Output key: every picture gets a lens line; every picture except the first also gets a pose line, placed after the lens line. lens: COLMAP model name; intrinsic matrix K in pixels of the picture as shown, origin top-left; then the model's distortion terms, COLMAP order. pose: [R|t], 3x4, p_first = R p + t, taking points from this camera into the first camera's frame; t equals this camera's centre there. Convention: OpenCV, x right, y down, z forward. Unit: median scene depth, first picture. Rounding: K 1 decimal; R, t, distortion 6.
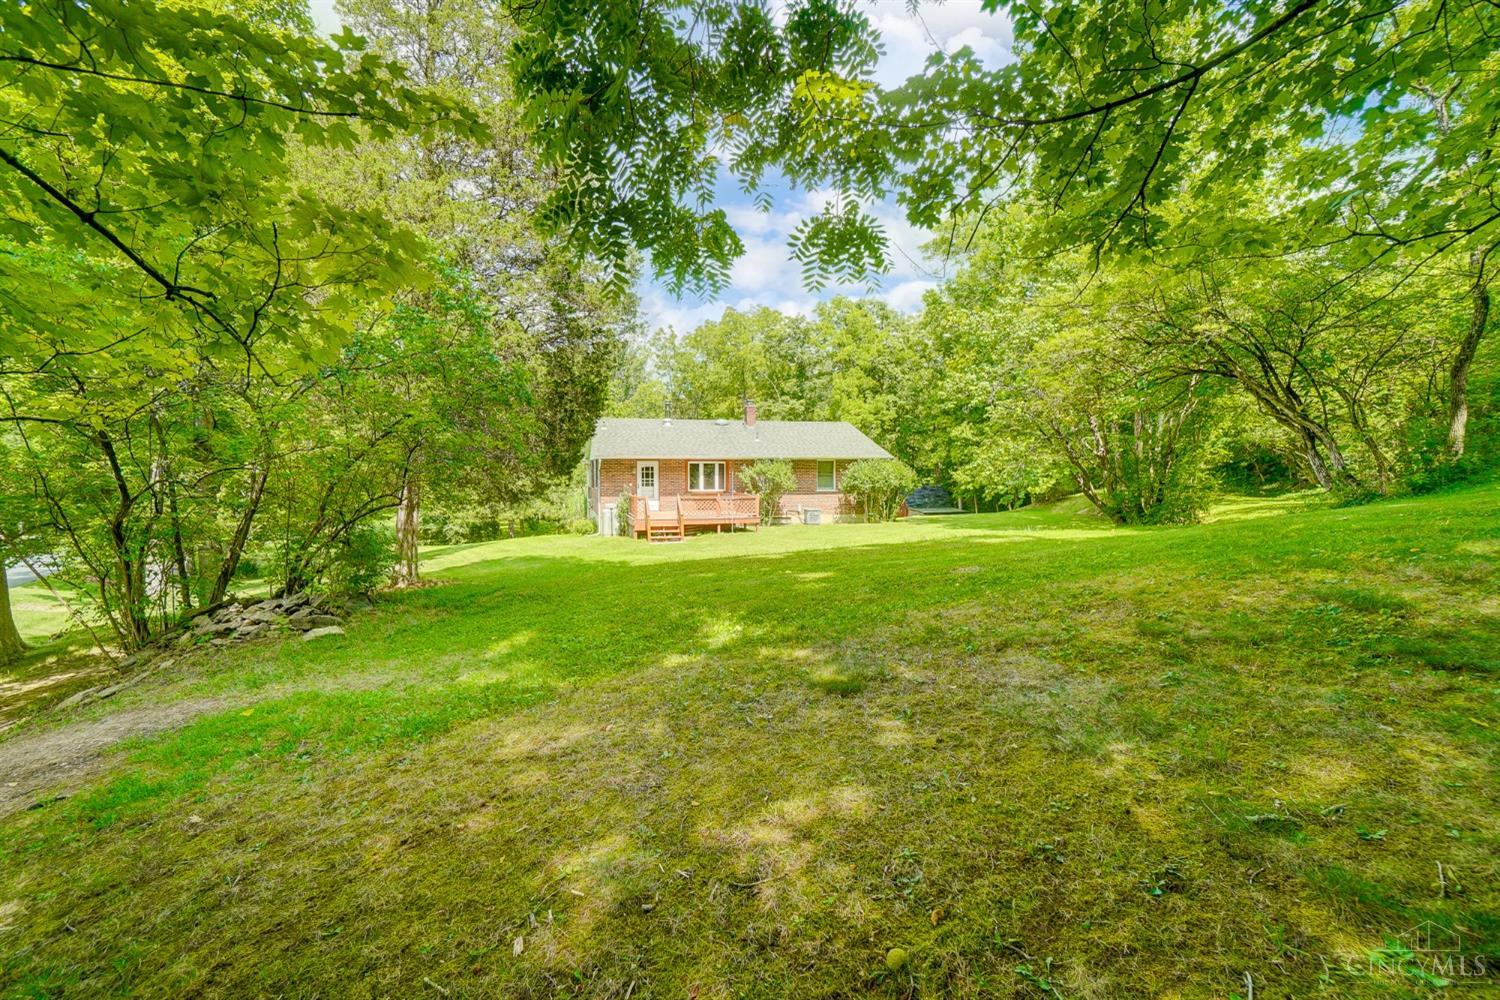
lens RADIAL K [[708.4, 0, 718.2], [0, 708.4, 499.2], [0, 0, 1]] dist [-0.042735, 0.000333]
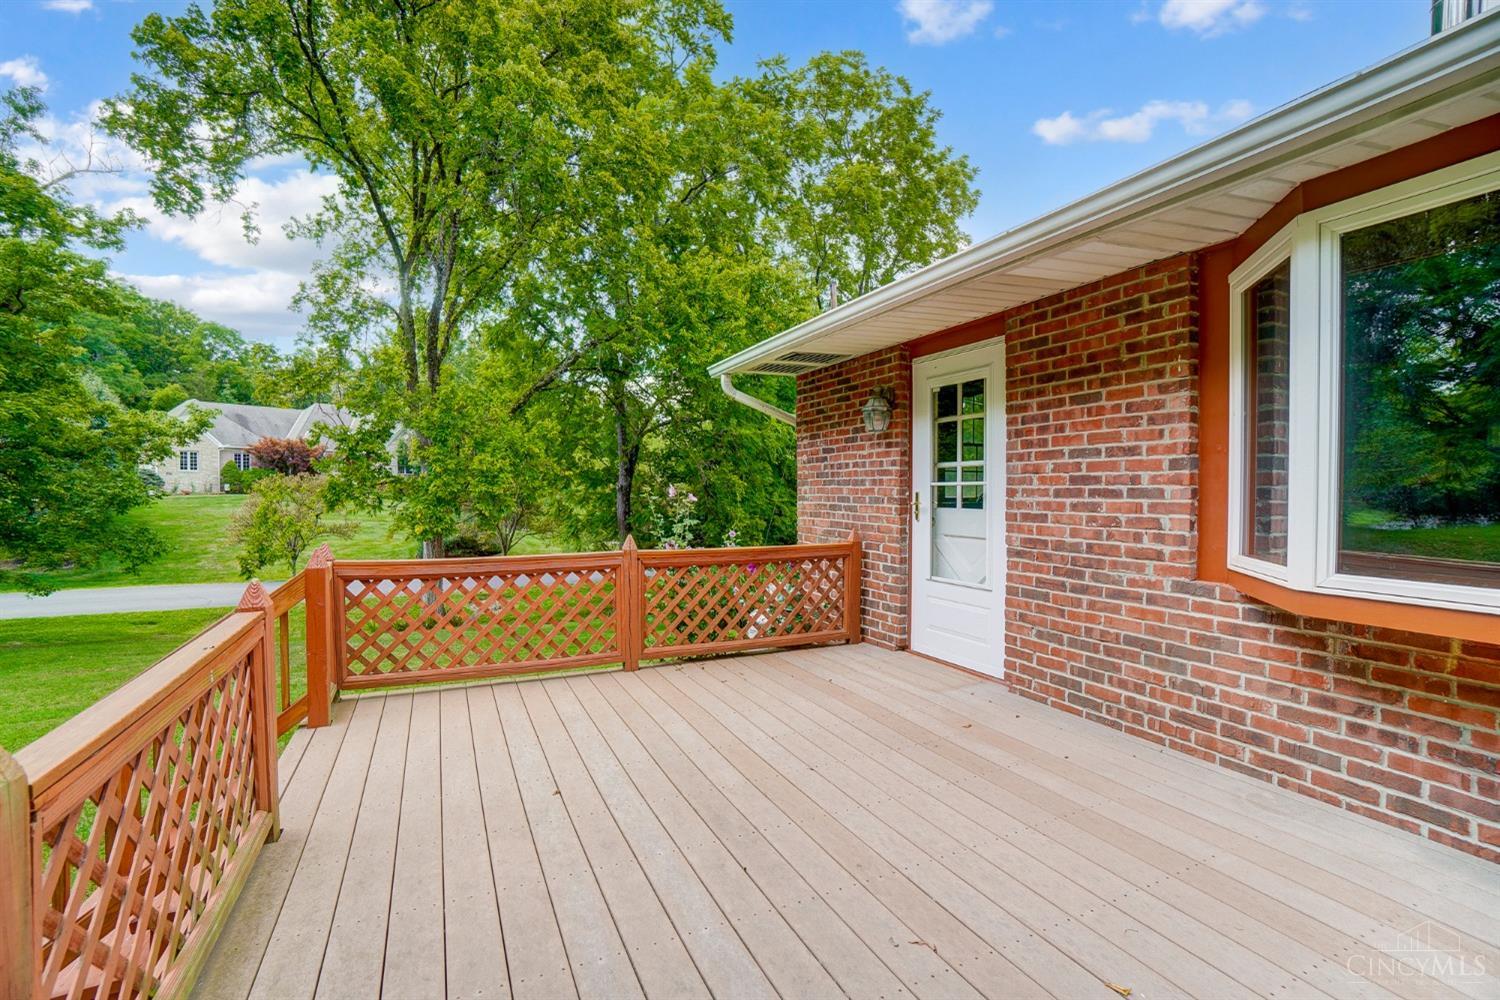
lens RADIAL K [[673.9, 0, 739.4], [0, 673.9, 500.6], [0, 0, 1]] dist [-0.065224, 0.023708]
pose [[0.196272, 0.017080, -0.980401, 0.035128], [-0.039723, 0.999166, 0.009454, -0.018581], [0.979745, 0.037089, 0.196786, 0.890920]]
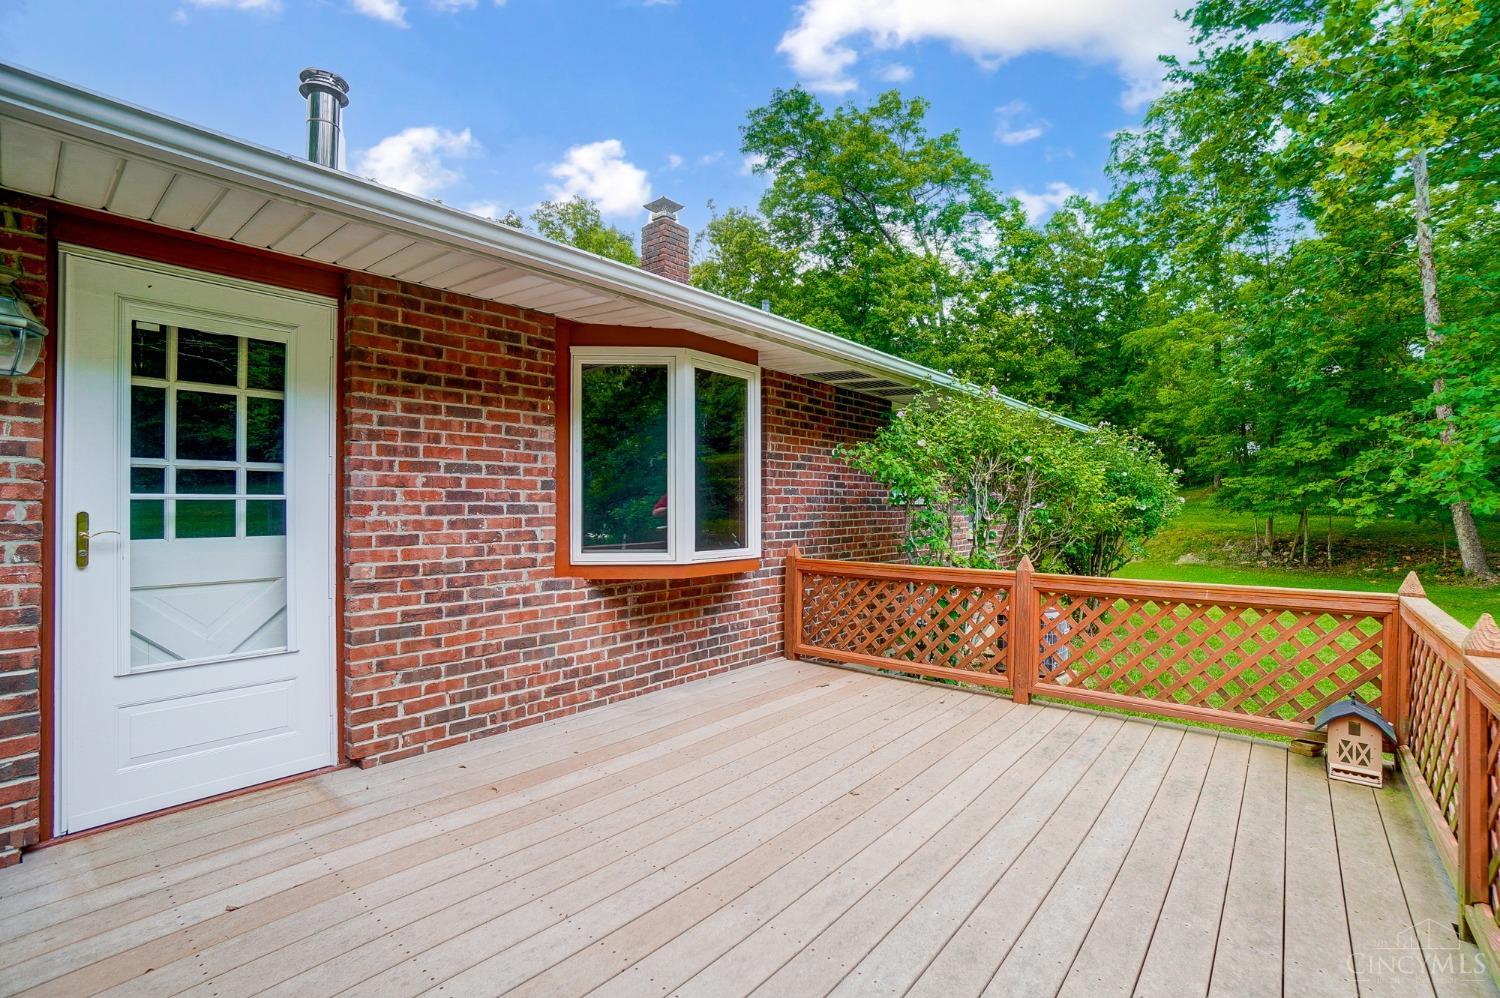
lens RADIAL K [[673.9, 0, 739.4], [0, 673.9, 499.6], [0, 0, 1]] dist [-0.065224, 0.023708]
pose [[0.806377, 0.005043, 0.591380, -0.090673], [0.022547, 0.998975, -0.039262, -0.017489], [-0.590971, 0.044993, 0.805437, 0.855950]]
